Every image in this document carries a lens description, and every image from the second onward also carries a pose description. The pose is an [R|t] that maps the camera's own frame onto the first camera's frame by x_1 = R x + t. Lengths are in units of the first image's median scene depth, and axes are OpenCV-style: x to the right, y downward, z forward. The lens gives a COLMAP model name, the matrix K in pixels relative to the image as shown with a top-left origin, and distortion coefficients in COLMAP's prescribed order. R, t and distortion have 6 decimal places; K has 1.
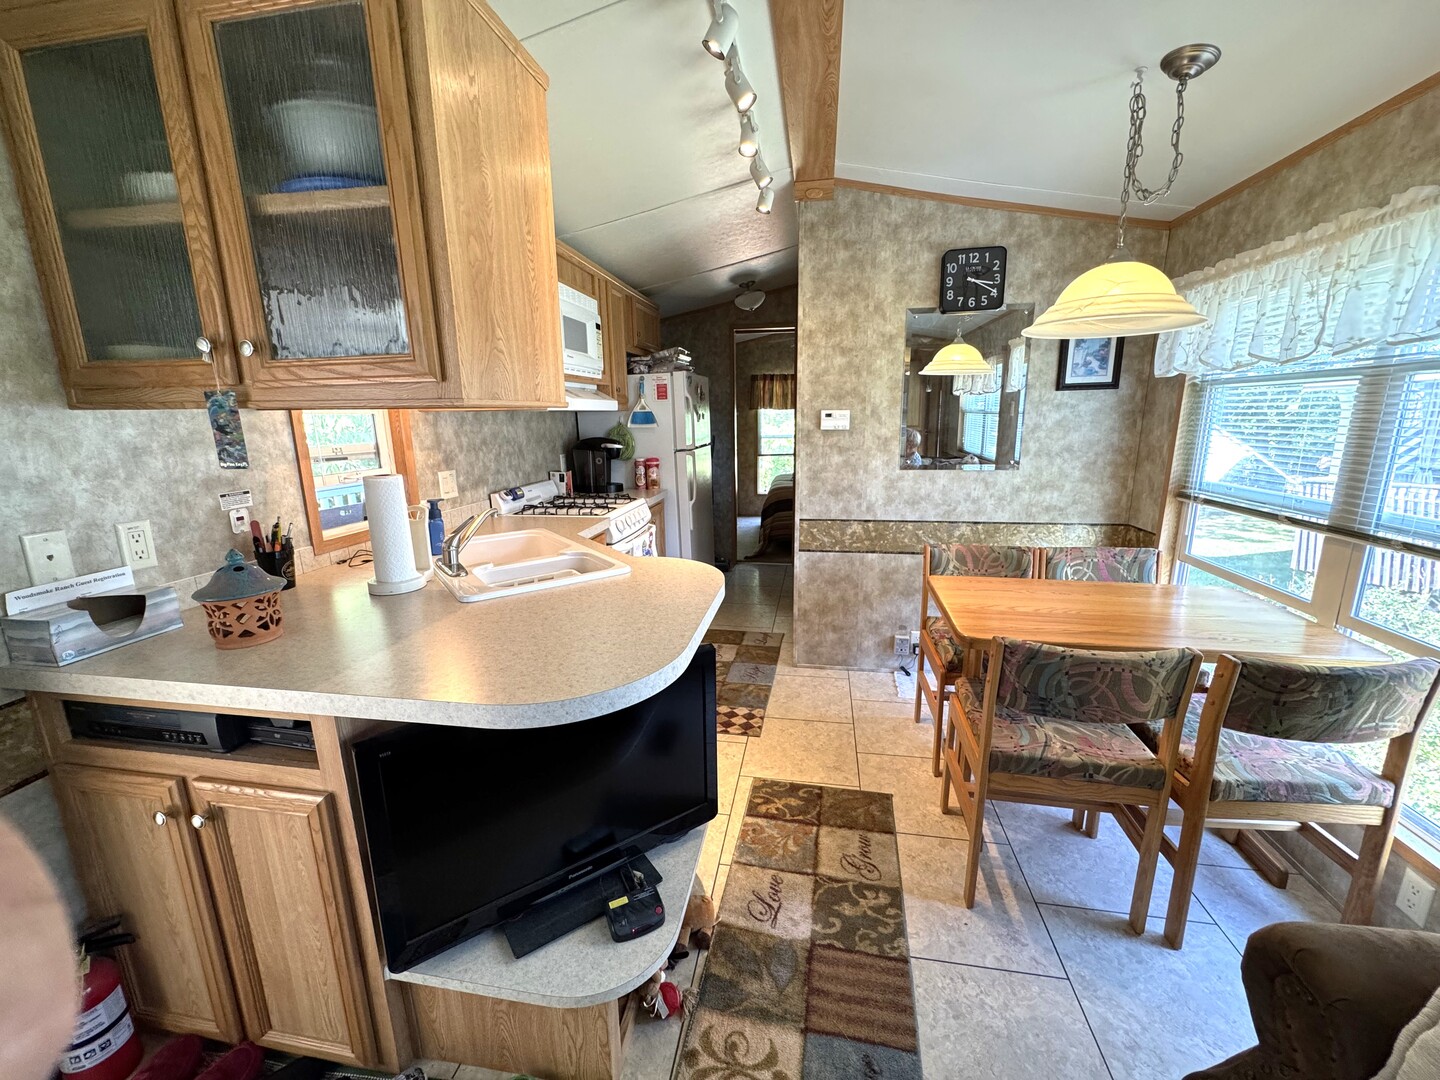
lens RADIAL K [[578.8, 0, 724.1], [0, 578.8, 538.9], [0, 0, 1]] dist [-0.004488, 0.000994]
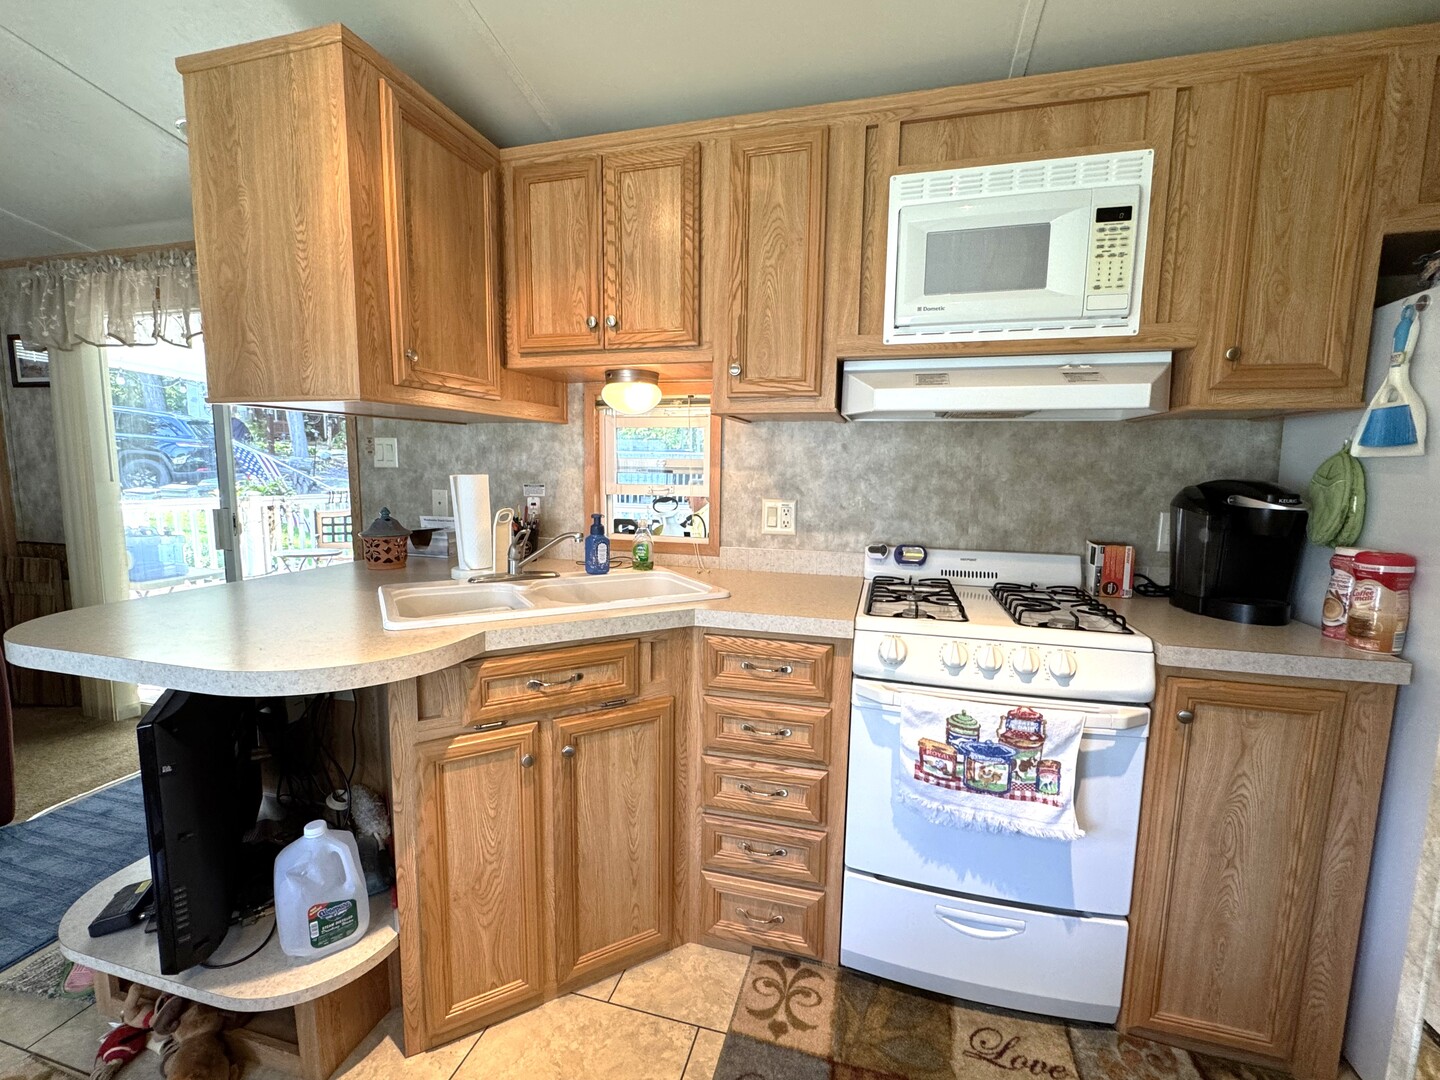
lens RADIAL K [[628.5, 0, 713.6], [0, 628.5, 538.9], [0, 0, 1]] dist [-0.002602, -0.000222]
pose [[-0.106955, 0.129200, -0.985834, 0.343871], [-0.221146, 0.963593, 0.150278, -0.162443], [0.969358, 0.234086, -0.074489, 0.924694]]
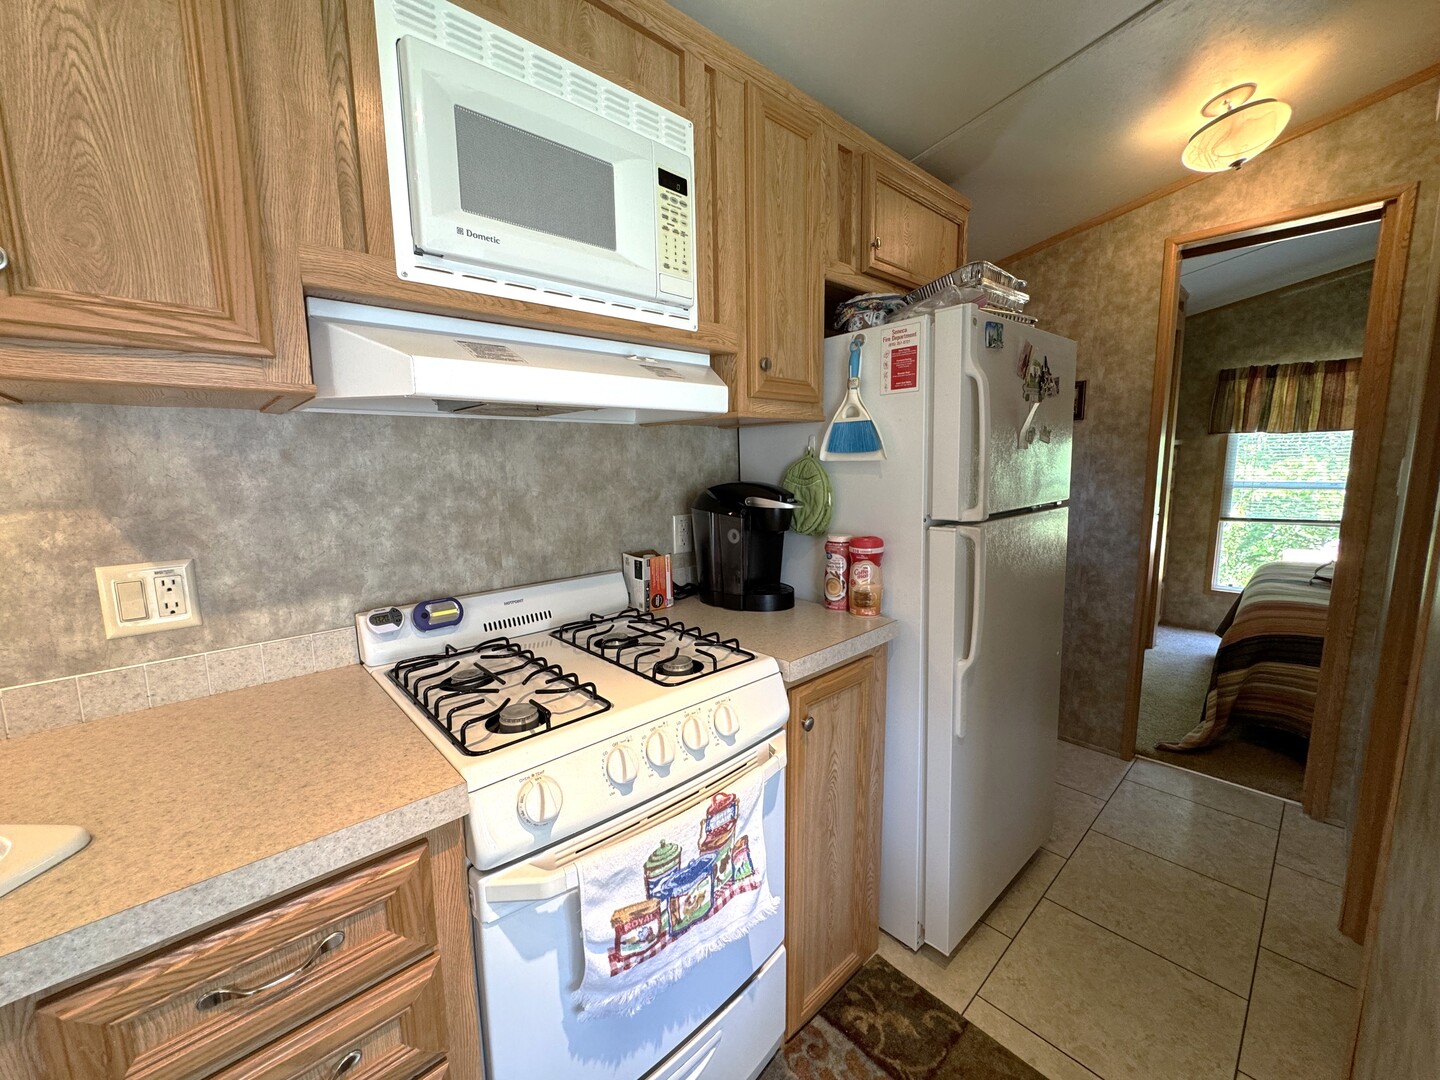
lens RADIAL K [[578.8, 0, 720.5], [0, 578.8, 539.8], [0, 0, 1]] dist [-0.004488, 0.000994]
pose [[0.790424, 0.086557, -0.606414, 0.051408], [-0.125469, 0.991854, -0.021968, -0.161410], [0.599573, 0.093450, 0.794845, 0.862505]]
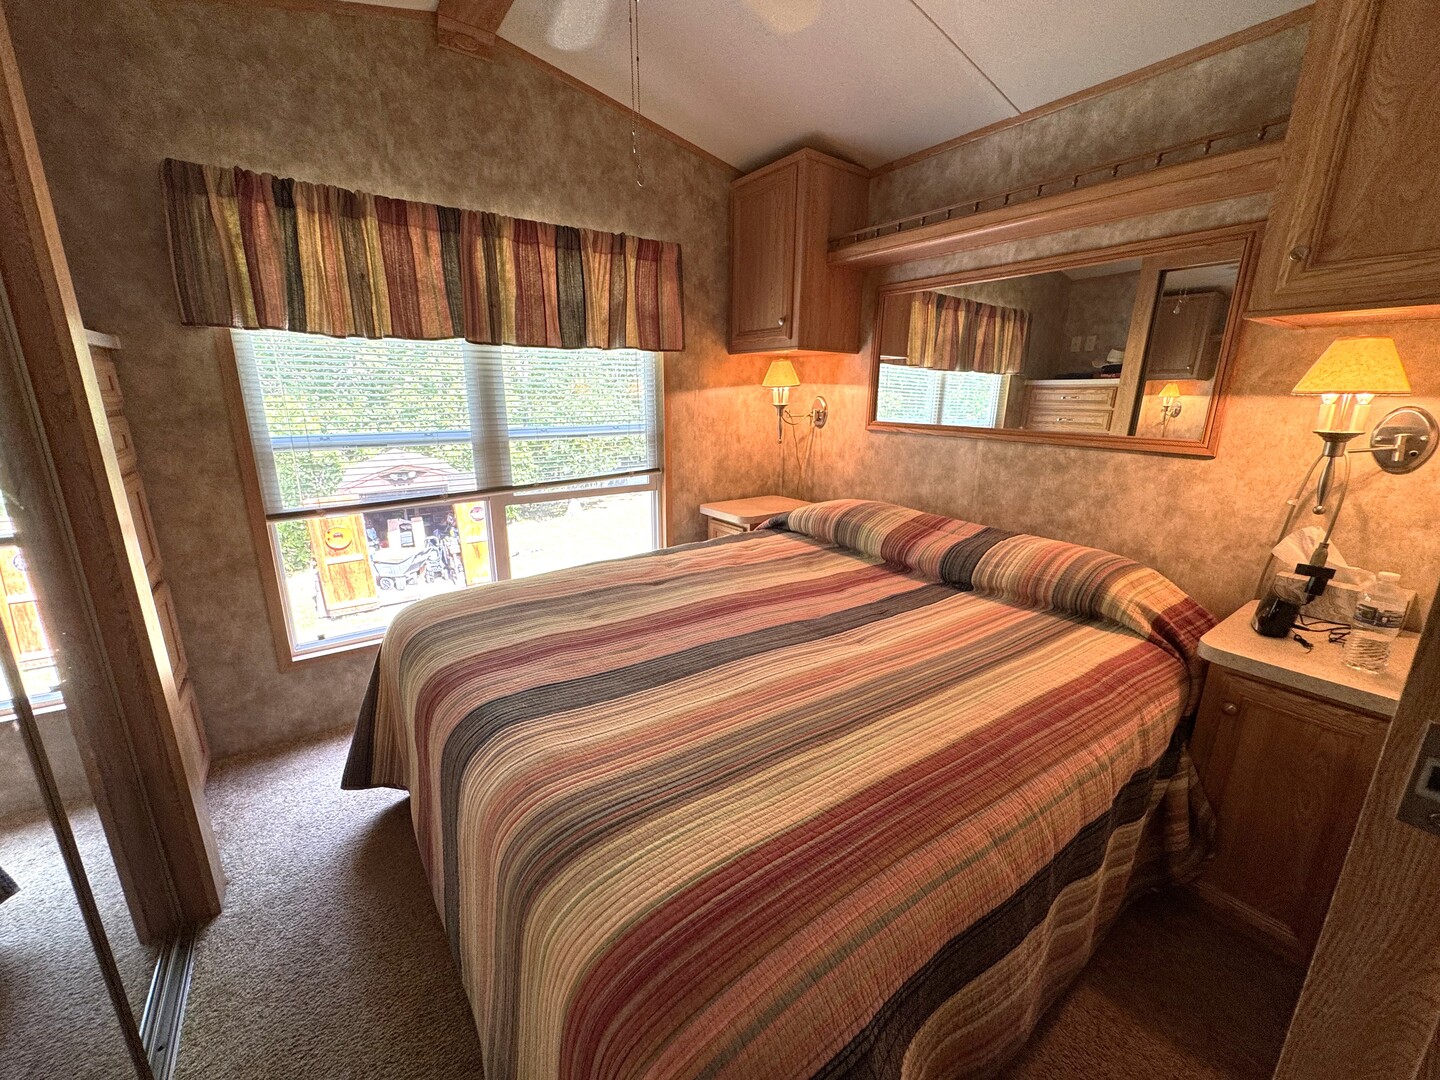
lens RADIAL K [[578.8, 0, 715.7], [0, 578.8, 540.8], [0, 0, 1]] dist [-0.004488, 0.000994]
pose [[0.718662, -0.159926, 0.676719, 0.076325], [0.129052, 0.986961, 0.096193, -0.391642], [-0.683279, 0.018202, 0.729931, 1.980863]]
